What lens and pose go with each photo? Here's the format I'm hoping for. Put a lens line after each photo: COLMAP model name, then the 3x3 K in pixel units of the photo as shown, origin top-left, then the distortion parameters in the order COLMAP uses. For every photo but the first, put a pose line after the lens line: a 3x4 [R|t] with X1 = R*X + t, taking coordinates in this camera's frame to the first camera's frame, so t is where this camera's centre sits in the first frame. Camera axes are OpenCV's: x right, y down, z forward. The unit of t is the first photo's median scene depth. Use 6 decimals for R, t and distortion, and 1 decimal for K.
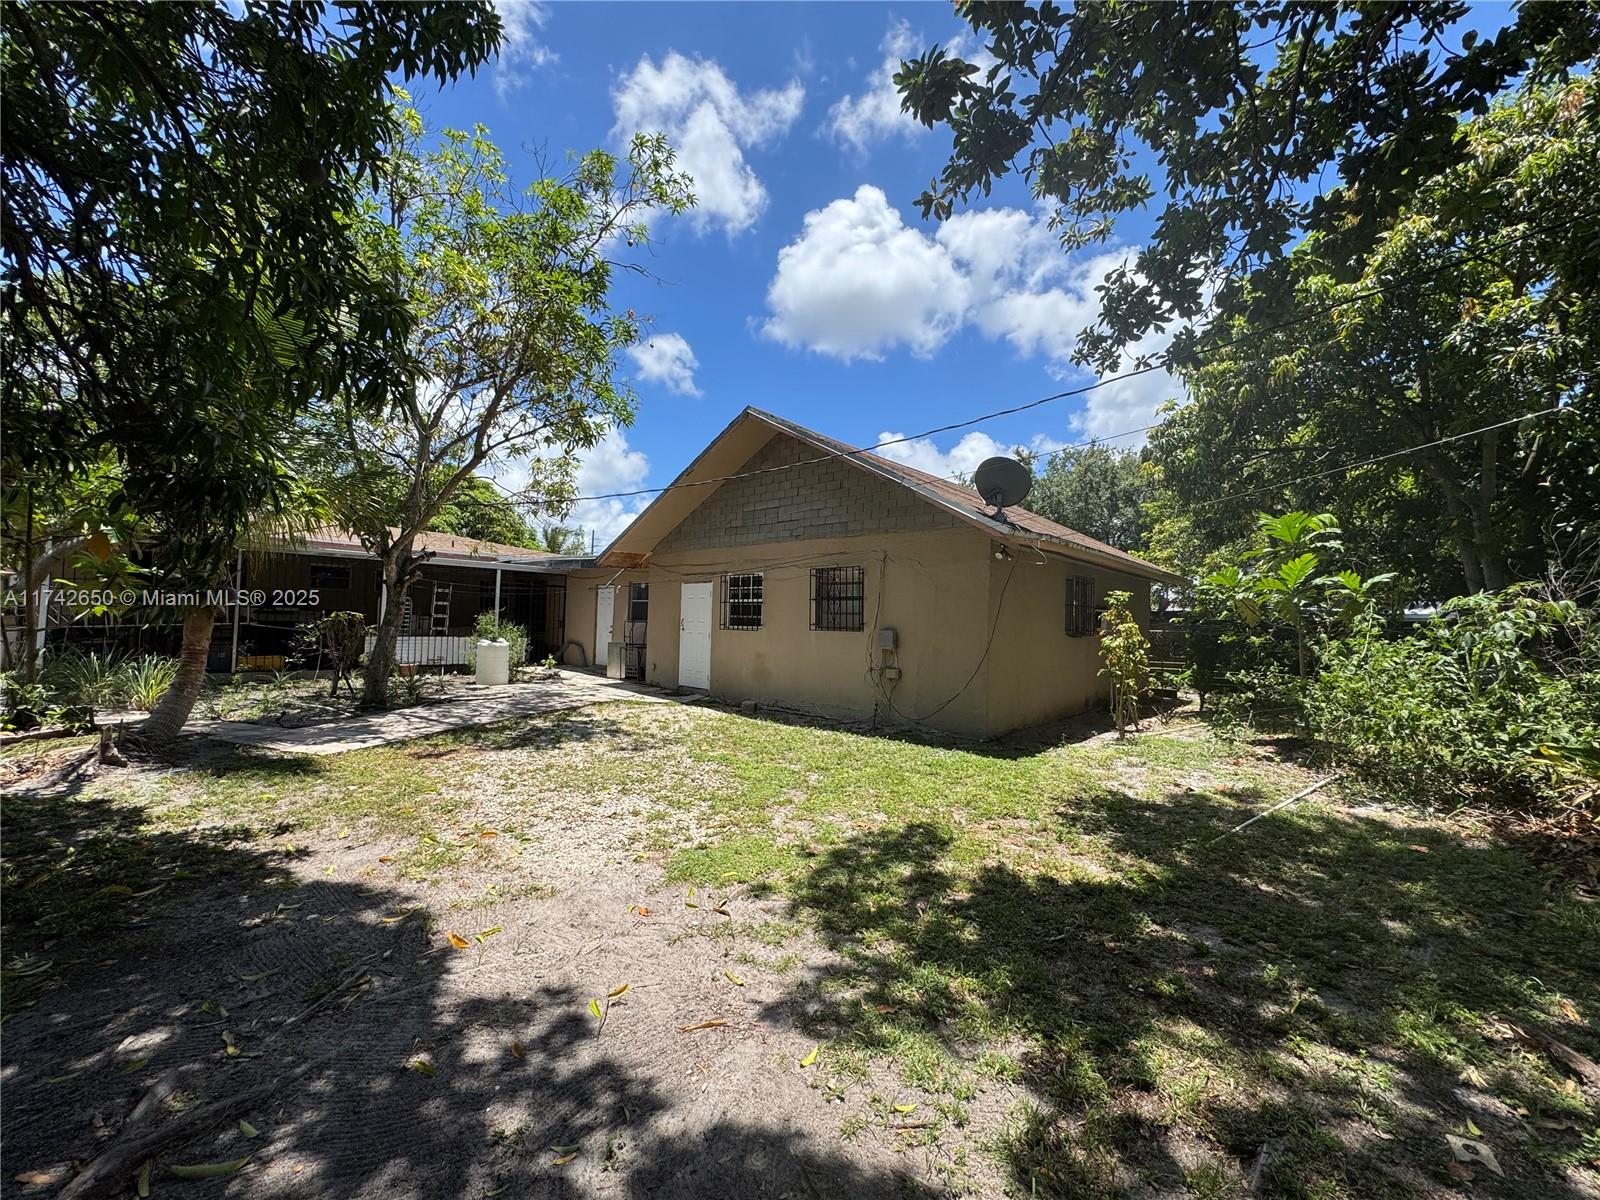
lens RADIAL K [[639.0, 0, 800.0], [0, 639.0, 600.0], [0, 0, 1]] dist [-0.000132, -0.000492]
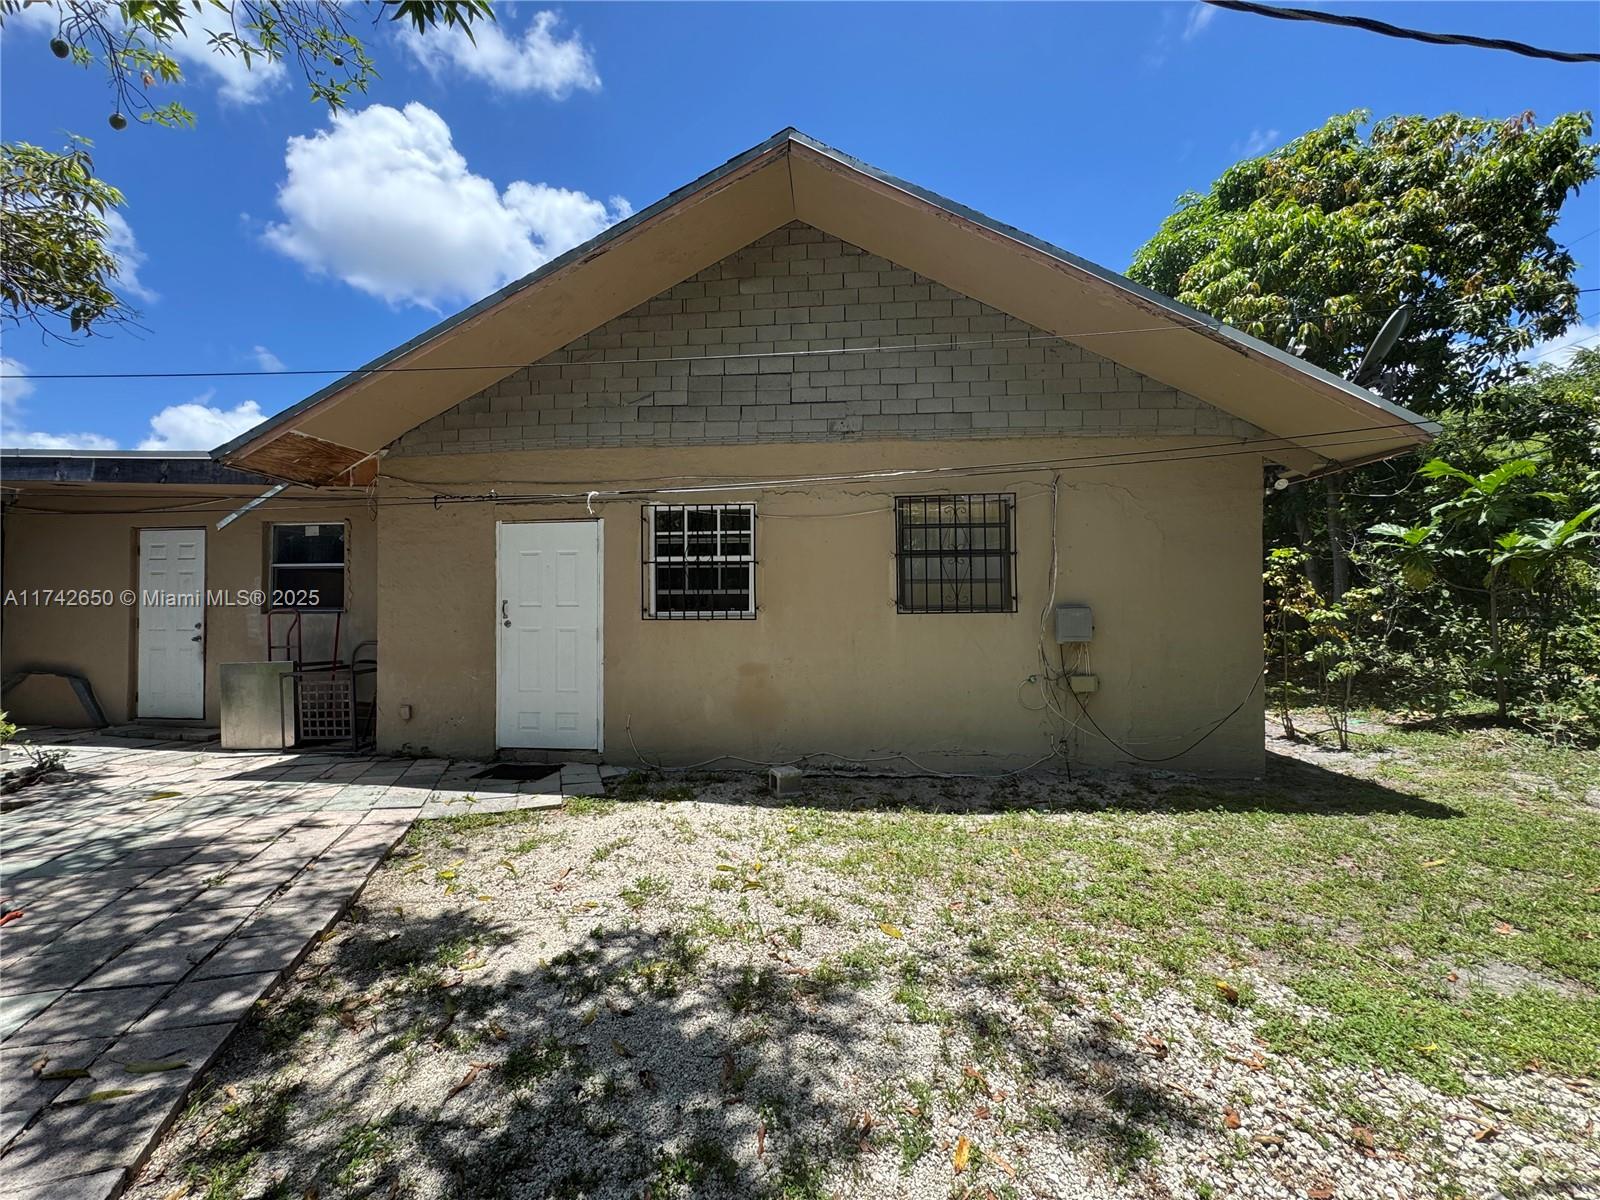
lens RADIAL K [[591.7, 0, 800.0], [0, 591.7, 600.0], [0, 0, 1]] dist [-0.009300, -0.000158]
pose [[0.782518, -0.028363, 0.621981, -0.308746], [0.003693, 0.999156, 0.040916, 0.014141], [-0.622617, -0.029720, 0.781962, 0.595085]]
